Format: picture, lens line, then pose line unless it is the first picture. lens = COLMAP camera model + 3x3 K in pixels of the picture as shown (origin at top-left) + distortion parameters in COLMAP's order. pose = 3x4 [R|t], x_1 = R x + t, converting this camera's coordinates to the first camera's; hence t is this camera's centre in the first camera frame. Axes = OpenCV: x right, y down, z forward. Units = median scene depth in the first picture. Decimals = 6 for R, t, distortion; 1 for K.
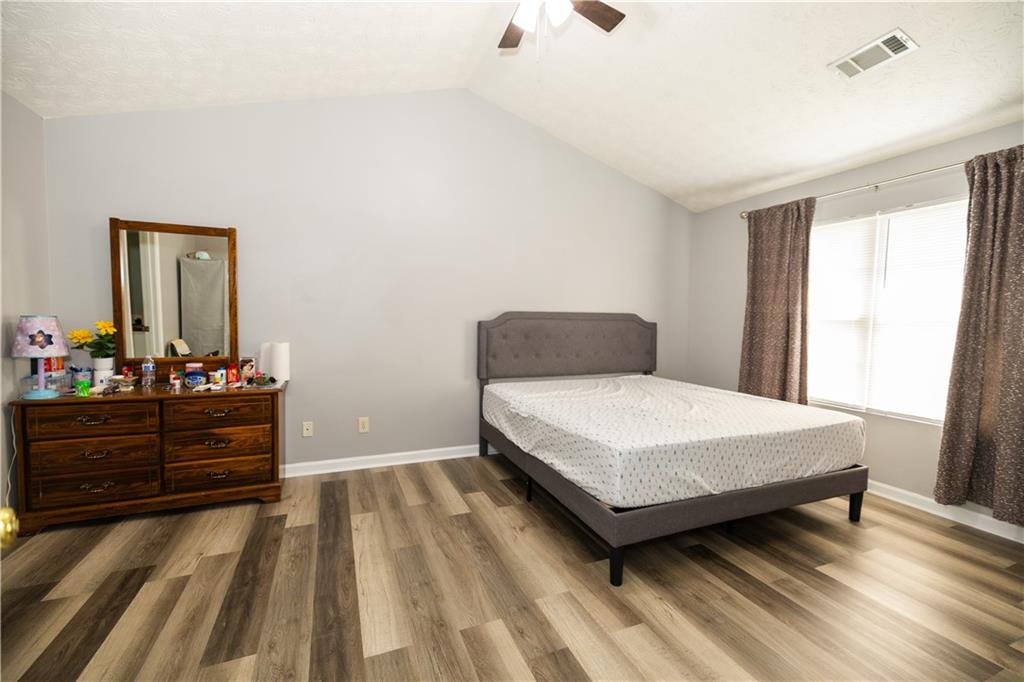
lens RADIAL K [[428.3, 0, 512.0], [0, 428.3, 341.0], [0, 0, 1]] dist [0.002283, 0.000209]
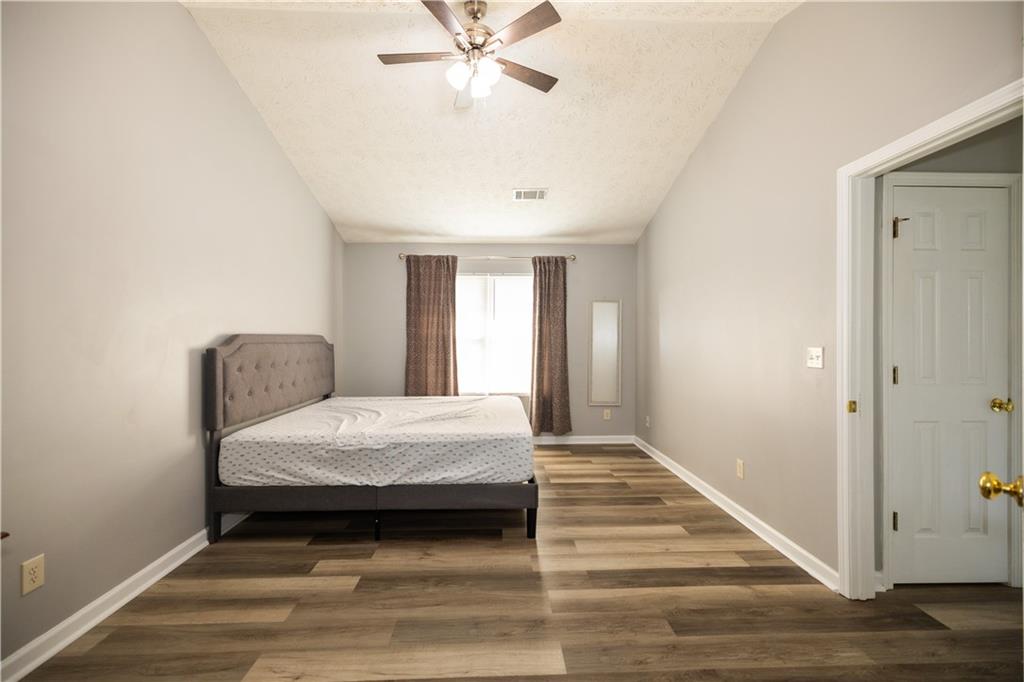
lens RADIAL K [[428.3, 0, 512.0], [0, 428.3, 341.0], [0, 0, 1]] dist [0.002283, 0.000209]
pose [[0.348993, -0.018334, 0.936946, -0.629936], [0.060096, 0.998189, -0.002852, -0.029709], [-0.935197, 0.057302, 0.349462, 0.336813]]
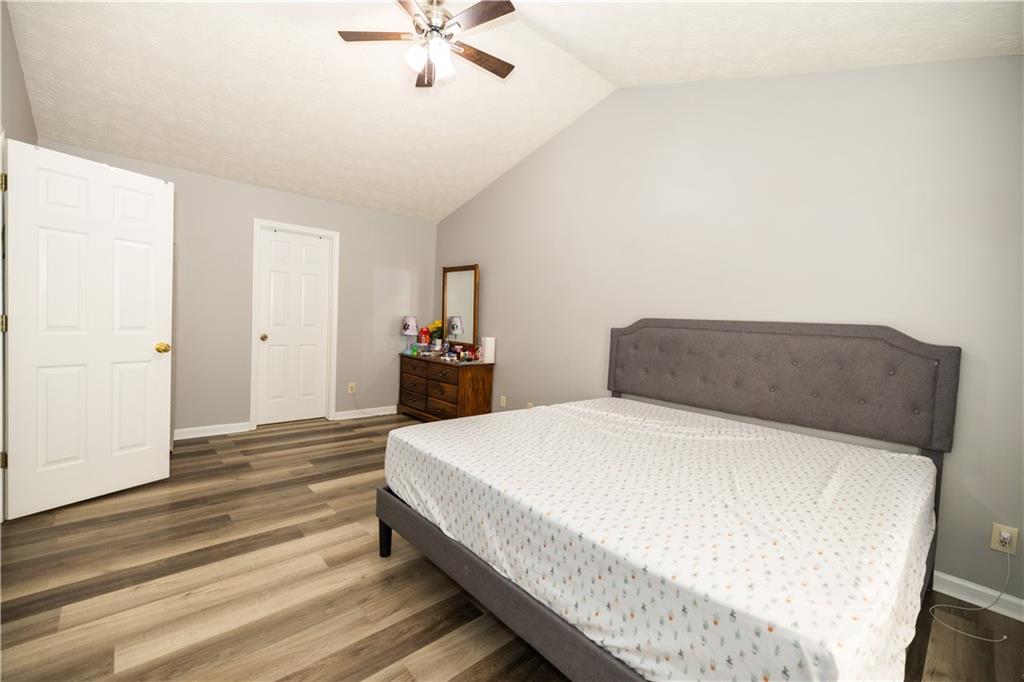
lens RADIAL K [[428.3, 0, 512.0], [0, 428.3, 341.0], [0, 0, 1]] dist [0.002283, 0.000209]
pose [[0.335666, 0.049389, -0.940685, 0.825484], [-0.095398, 0.995273, 0.018213, -0.015931], [0.937138, 0.083626, 0.338791, 0.543239]]
